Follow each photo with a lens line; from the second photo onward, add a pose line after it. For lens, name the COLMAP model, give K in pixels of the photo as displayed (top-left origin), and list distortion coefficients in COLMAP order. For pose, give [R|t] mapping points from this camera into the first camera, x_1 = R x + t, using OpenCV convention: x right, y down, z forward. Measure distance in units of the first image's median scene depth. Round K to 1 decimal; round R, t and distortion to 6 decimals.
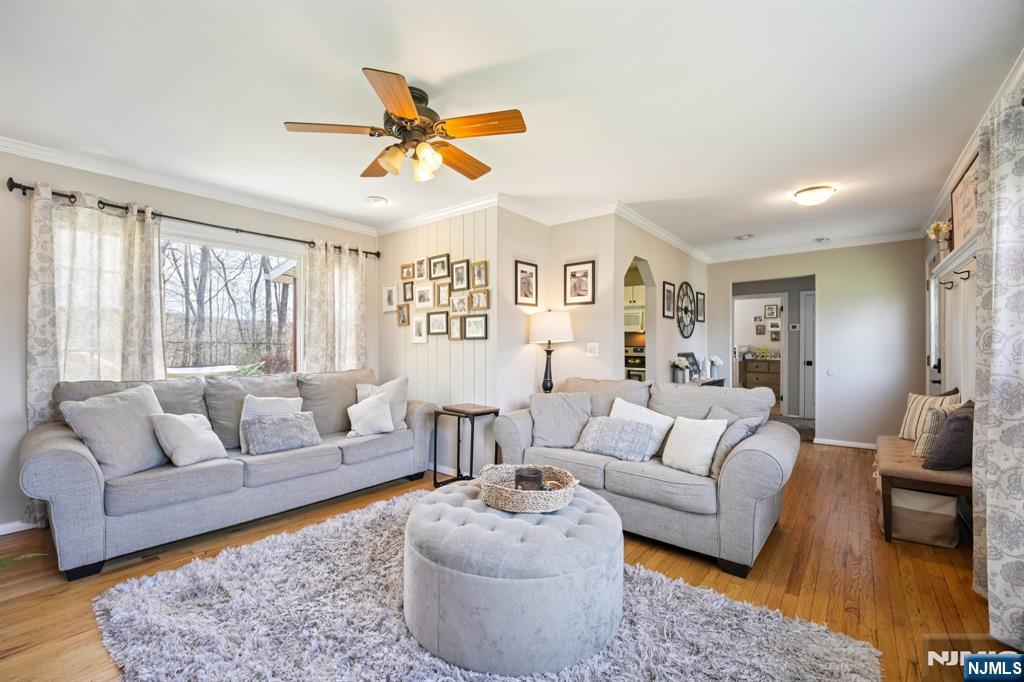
lens RADIAL K [[429.1, 0, 507.7], [0, 429.1, 347.8], [0, 0, 1]] dist [0.000259, -0.000107]
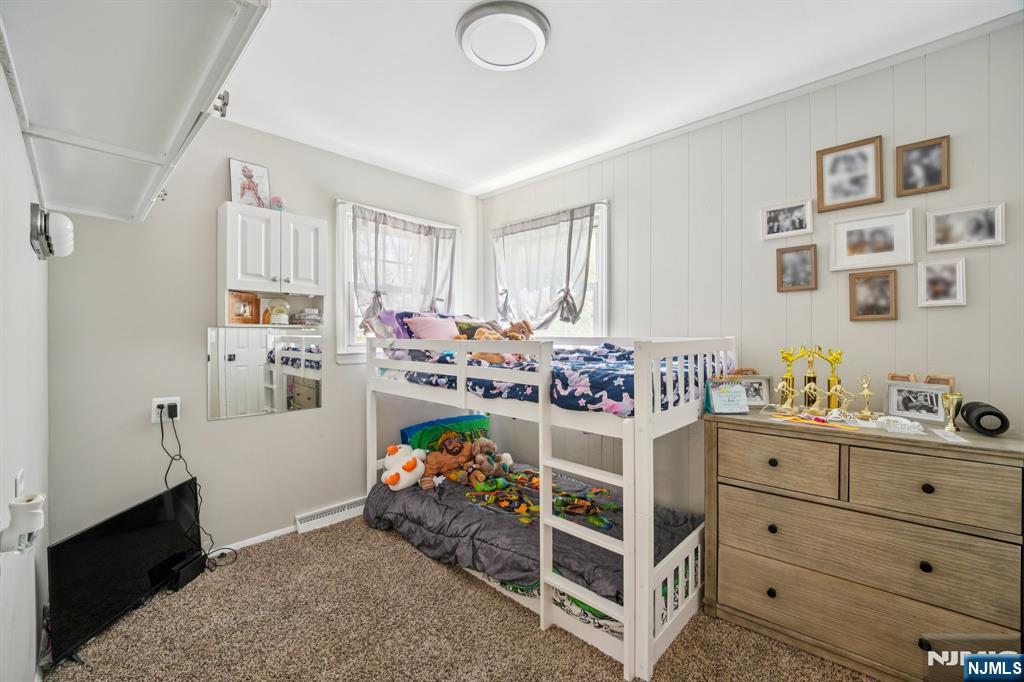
lens RADIAL K [[426.2, 0, 512.0], [0, 426.2, 341.0], [0, 0, 1]] dist [-0.000362, -0.000859]
pose [[0.995792, -0.006394, -0.091416, 0.652040], [0.006384, 0.999980, -0.000404, -0.008572], [0.091417, -0.000181, 0.995813, 1.083166]]
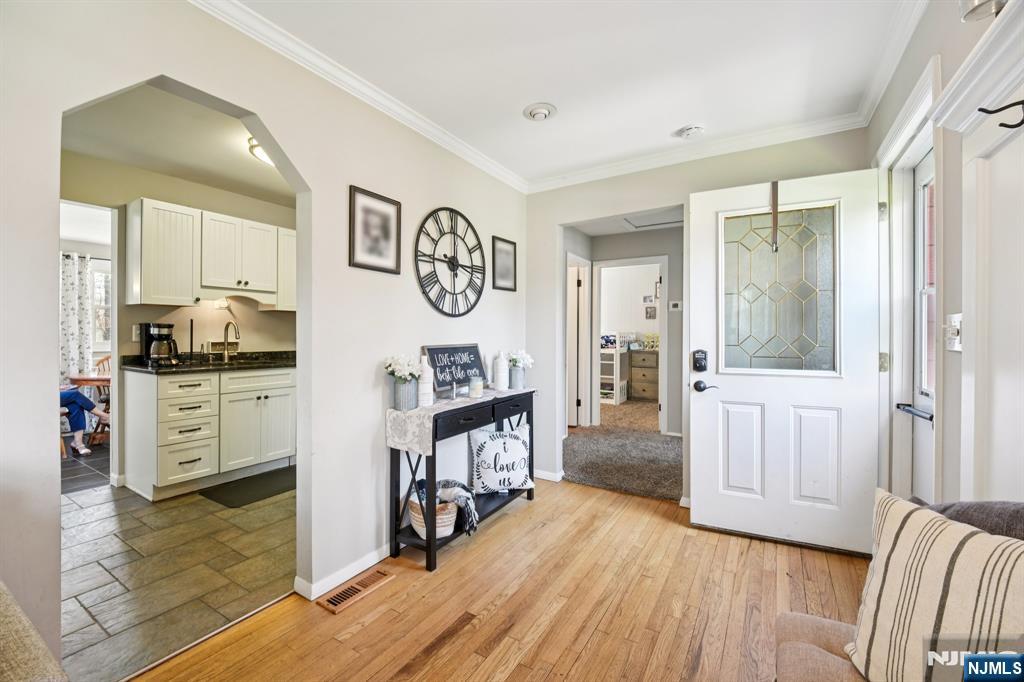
lens RADIAL K [[430.5, 0, 511.3], [0, 430.5, 333.1], [0, 0, 1]] dist [-0.001733, -0.000334]
pose [[0.989308, 0.003525, 0.145797, 0.308045], [-0.003153, 0.999991, -0.002782, -0.001122], [-0.145806, 0.002293, 0.989311, 0.355137]]
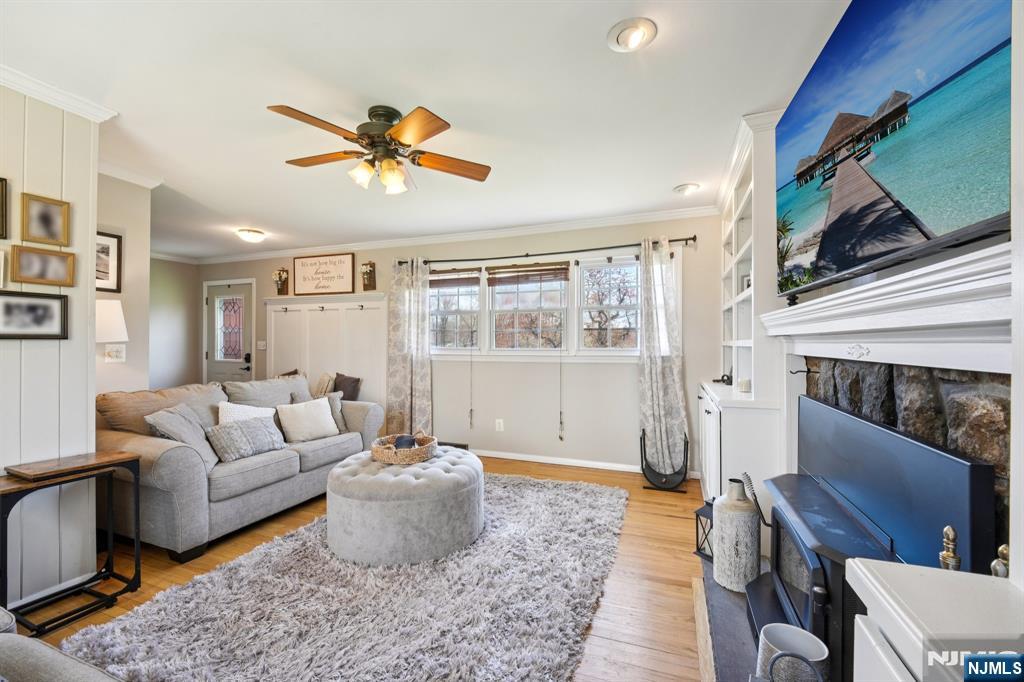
lens RADIAL K [[426.2, 0, 512.0], [0, 426.2, 341.0], [0, 0, 1]] dist [-0.000362, -0.000859]
pose [[-0.312217, 0.003249, 0.950005, -0.399163], [0.003466, 0.999991, -0.002281, -0.007098], [-0.950004, 0.002581, -0.312226, 0.313874]]
